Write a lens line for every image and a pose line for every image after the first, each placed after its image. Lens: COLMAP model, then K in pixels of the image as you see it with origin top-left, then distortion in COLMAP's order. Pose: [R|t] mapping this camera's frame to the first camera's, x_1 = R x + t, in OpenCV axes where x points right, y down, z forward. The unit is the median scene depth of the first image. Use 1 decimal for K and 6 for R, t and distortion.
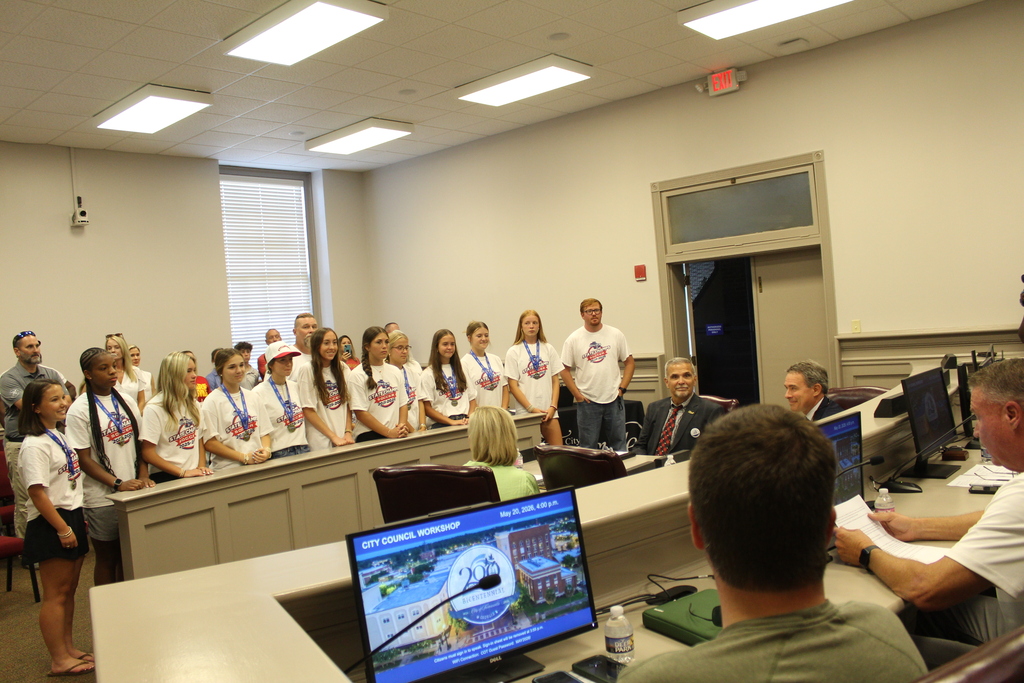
lens RADIAL K [[823.1, 0, 514.2], [0, 823.1, 357.3], [0, 0, 1]] dist [-0.148841, 0.098050]
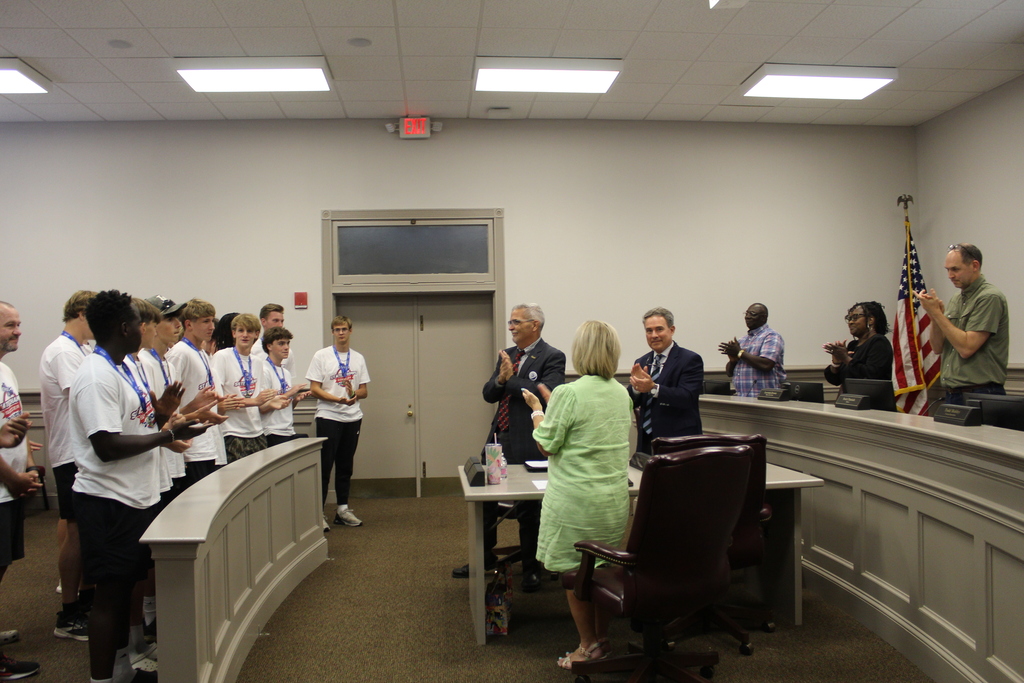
lens RADIAL K [[823.1, 0, 514.2], [0, 823.1, 357.3], [0, 0, 1]] dist [-0.148841, 0.098050]
pose [[0.702110, 0.072510, 0.708367, -0.399261], [-0.013614, 0.995987, -0.088459, 0.051583], [-0.711938, 0.052464, 0.700280, 0.187482]]
